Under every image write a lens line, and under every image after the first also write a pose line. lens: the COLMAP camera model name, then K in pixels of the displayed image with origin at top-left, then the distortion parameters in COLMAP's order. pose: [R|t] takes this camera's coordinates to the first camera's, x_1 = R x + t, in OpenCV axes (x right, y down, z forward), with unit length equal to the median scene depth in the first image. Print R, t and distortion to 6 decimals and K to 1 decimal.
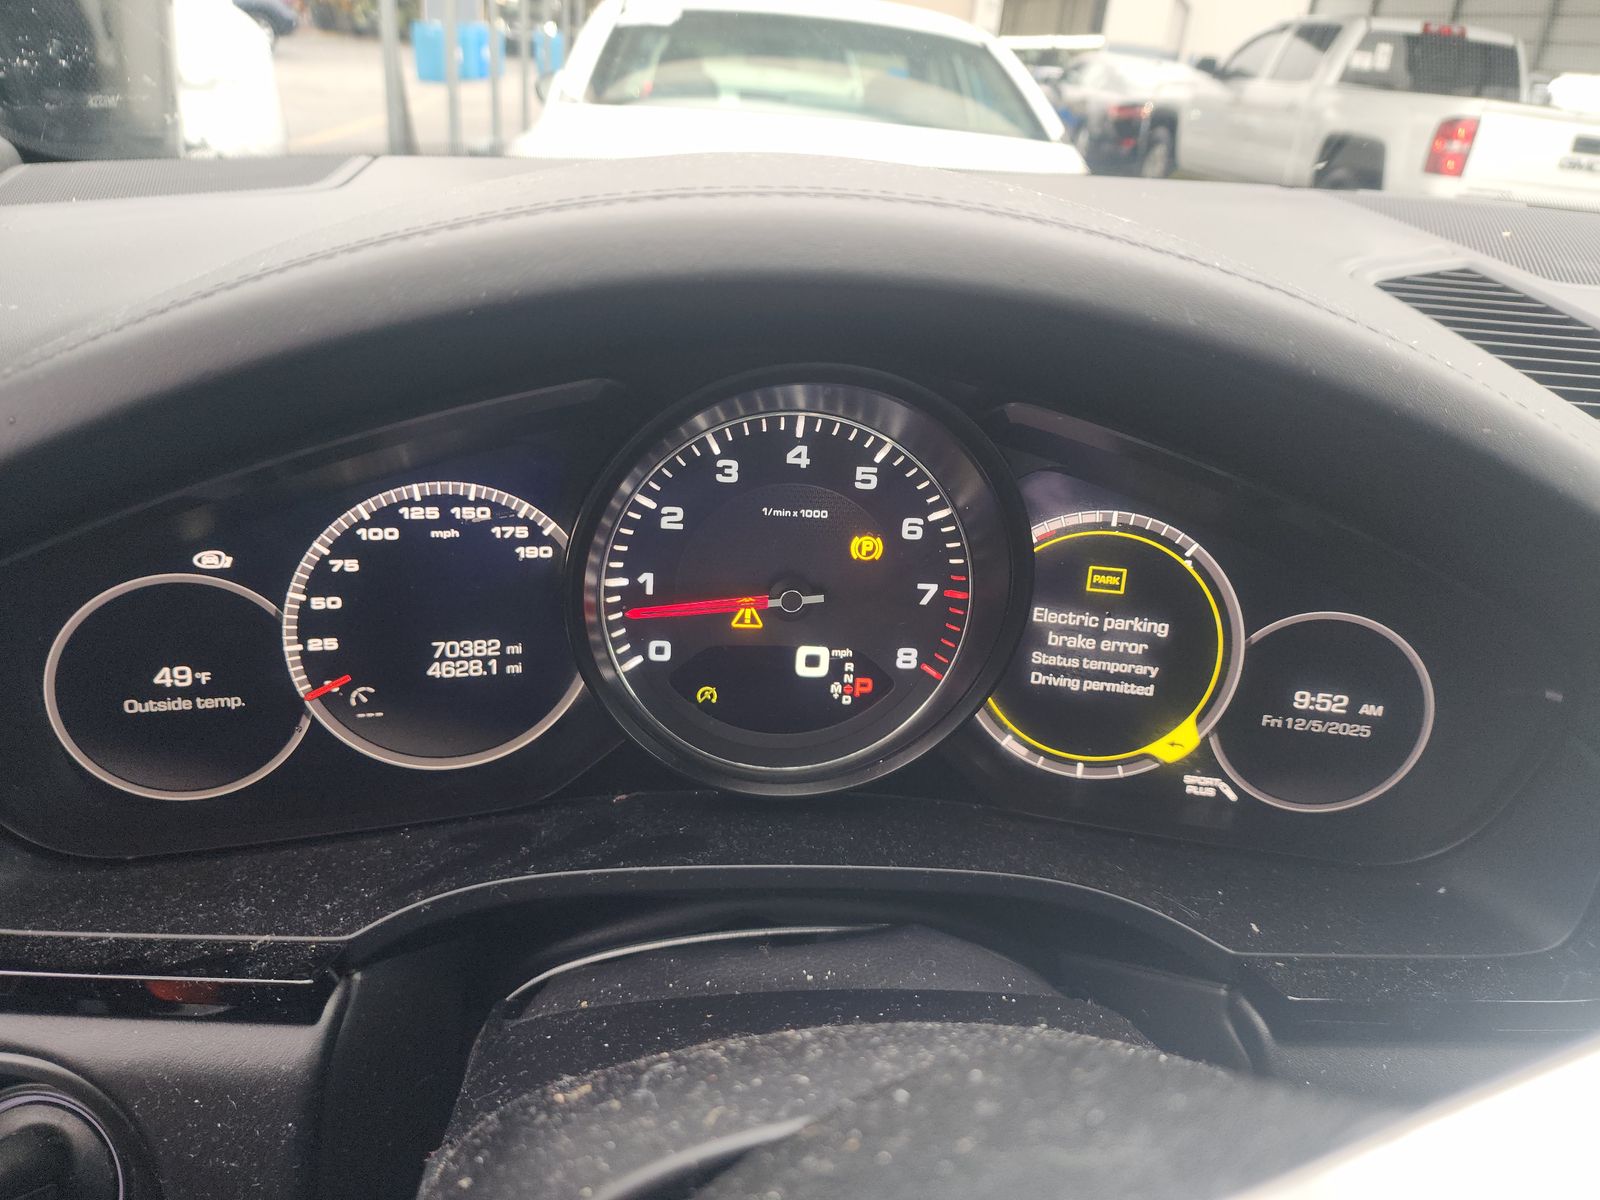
lens RADIAL K [[1126.4, 0, 800.0], [0, 1126.4, 600.0], [0, 0, 1]] dist [0.066710, -0.002666]
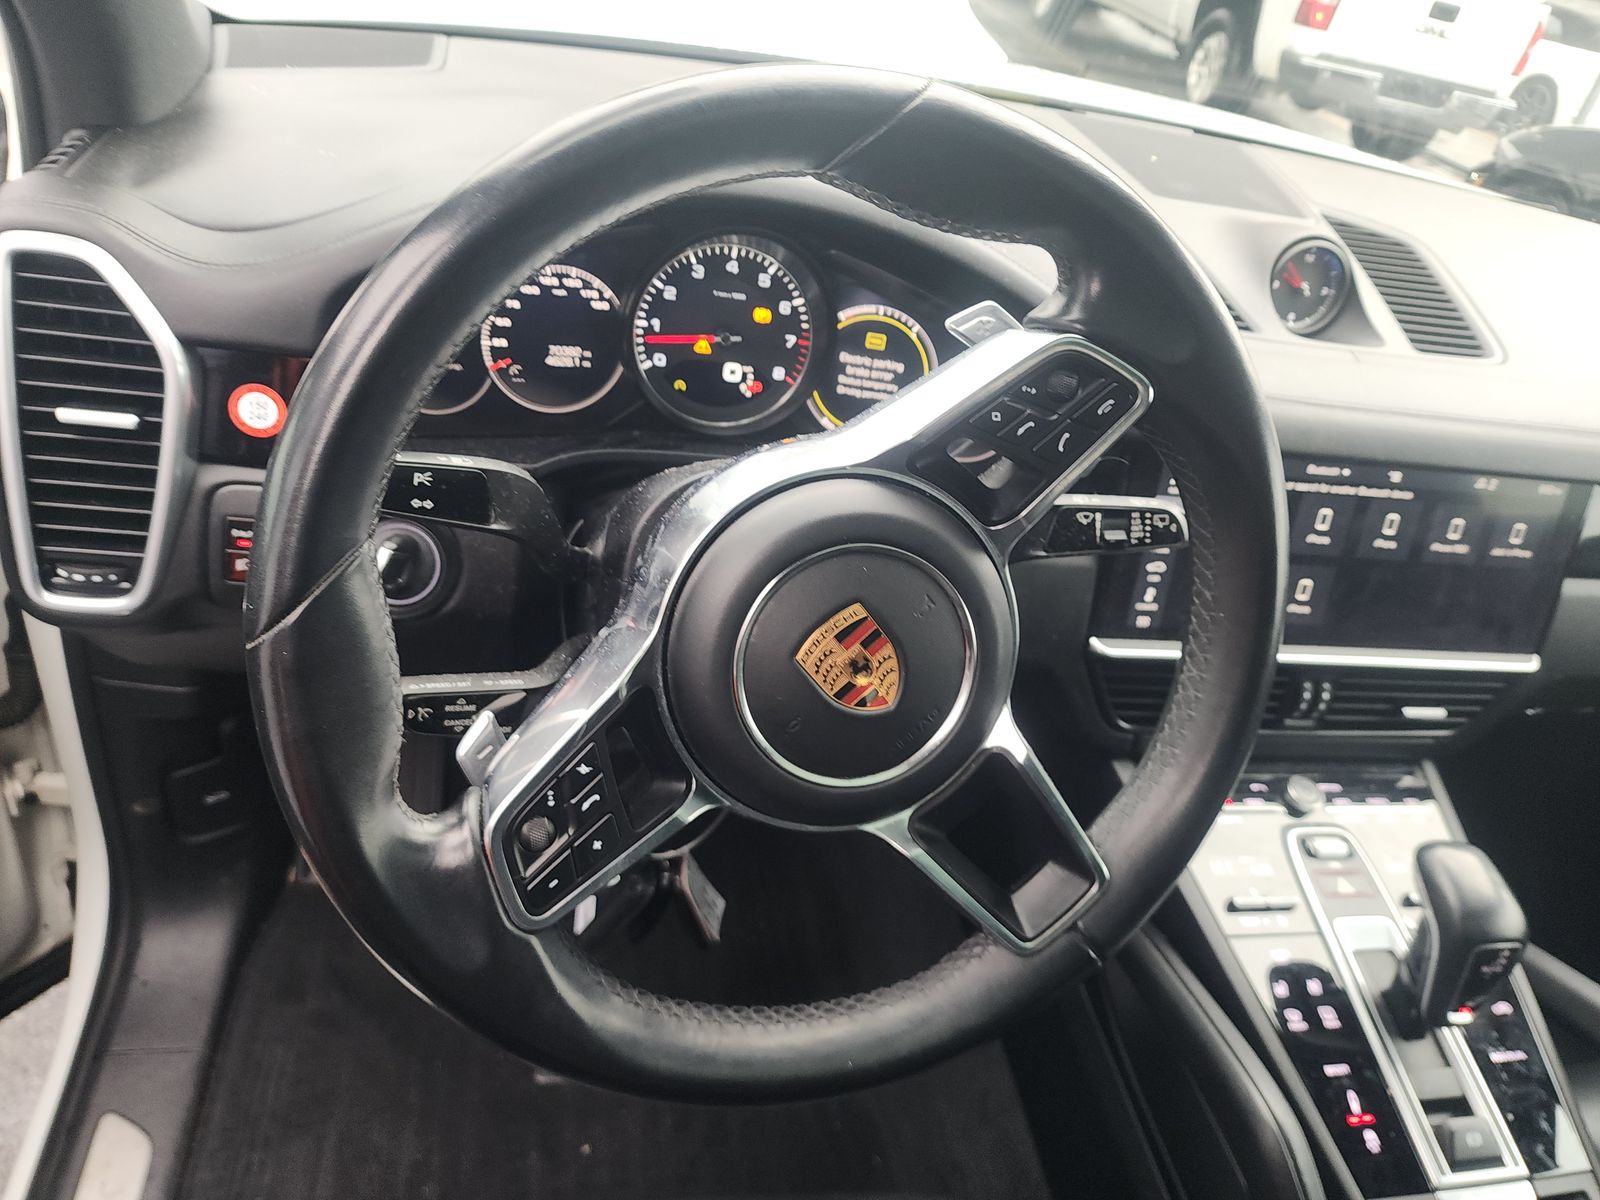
lens RADIAL K [[1126.4, 0, 800.0], [0, 1126.4, 600.0], [0, 0, 1]] dist [0.066710, -0.002666]
pose [[0.991378, 0.042528, 0.123940, -0.108801], [-0.061680, 0.985980, 0.155045, 0.143255], [-0.115609, -0.161353, 0.980102, -1.139797]]
